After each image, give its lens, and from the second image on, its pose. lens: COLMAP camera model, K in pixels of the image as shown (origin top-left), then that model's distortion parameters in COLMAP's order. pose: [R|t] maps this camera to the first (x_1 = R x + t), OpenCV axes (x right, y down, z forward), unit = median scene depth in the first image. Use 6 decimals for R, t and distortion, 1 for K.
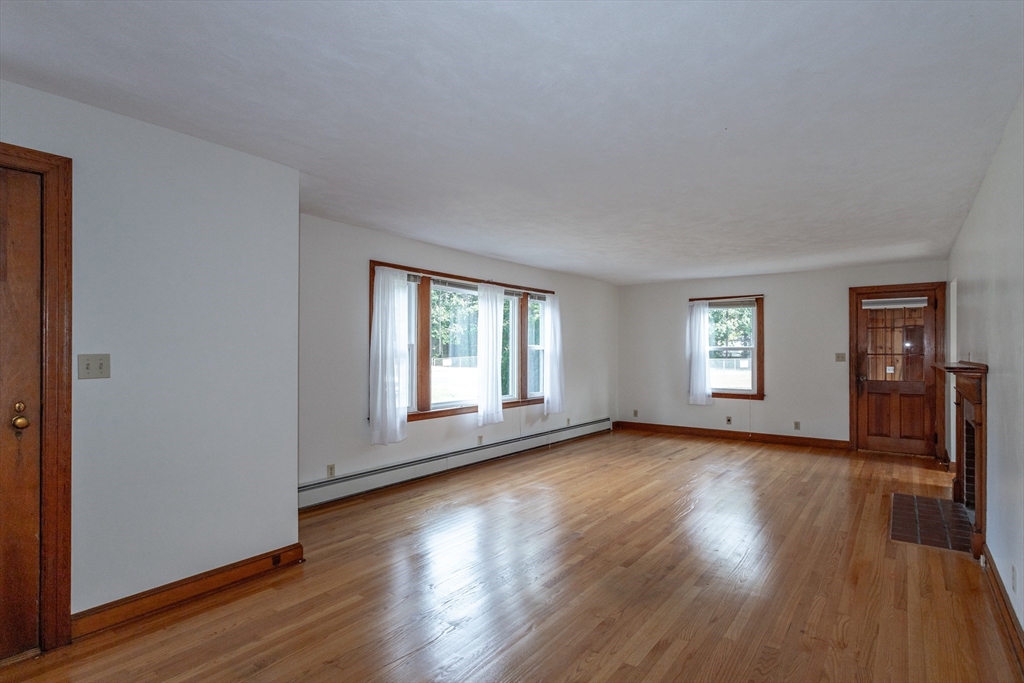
lens RADIAL K [[517.3, 0, 541.4], [0, 517.3, 353.1], [0, 0, 1]] dist [0.001473, -0.000057]
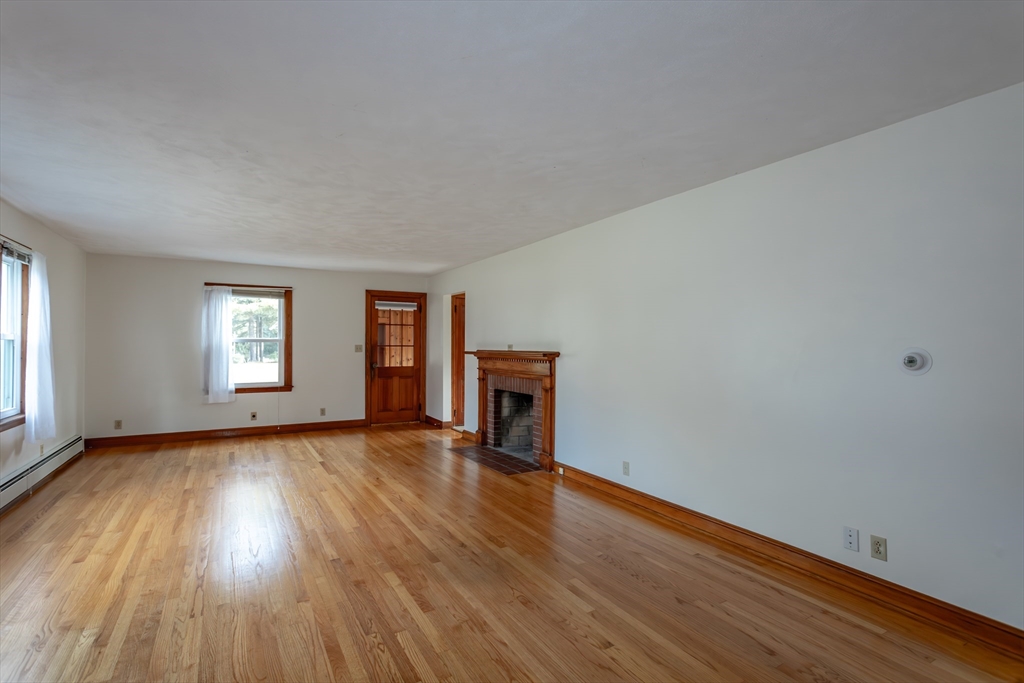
lens RADIAL K [[493.9, 0, 509.5], [0, 493.9, 338.1], [0, 0, 1]] dist [0.000528, 0.003151]
pose [[0.426143, 0.011781, 0.904579, -0.291949], [0.001023, 0.999908, -0.013505, 0.000215], [-0.904655, 0.006681, 0.426091, 0.217313]]
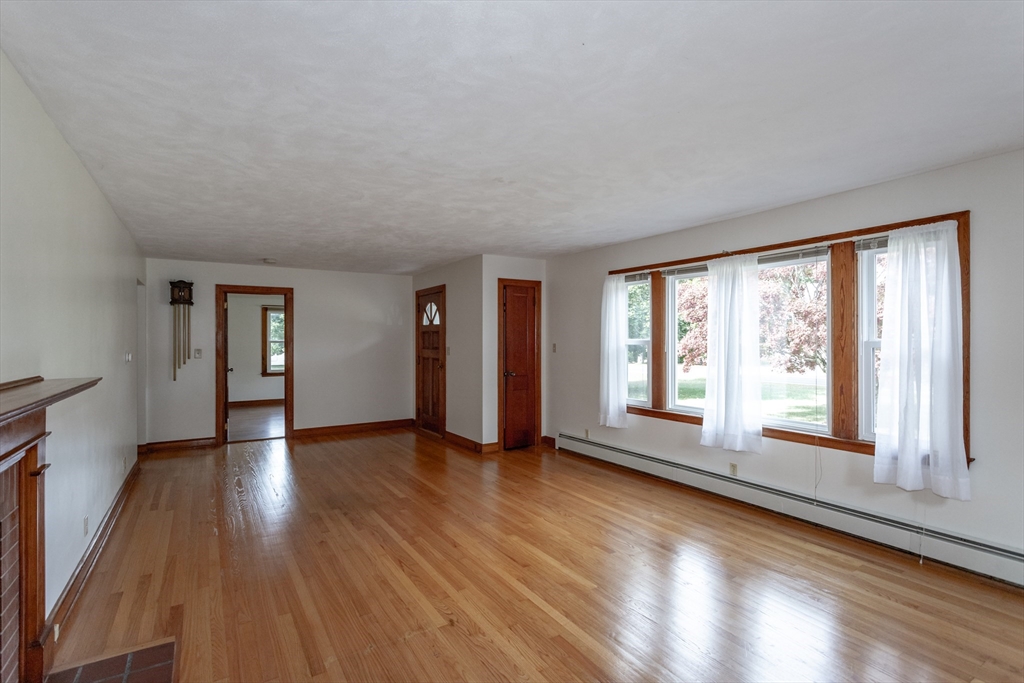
lens RADIAL K [[493.9, 0, 510.8], [0, 493.9, 338.9], [0, 0, 1]] dist [0.000528, 0.003151]
pose [[-0.385872, -0.005550, -0.922536, 0.572357], [-0.001393, 0.999984, -0.005433, -0.011349], [0.922551, -0.000812, -0.385874, 0.857331]]
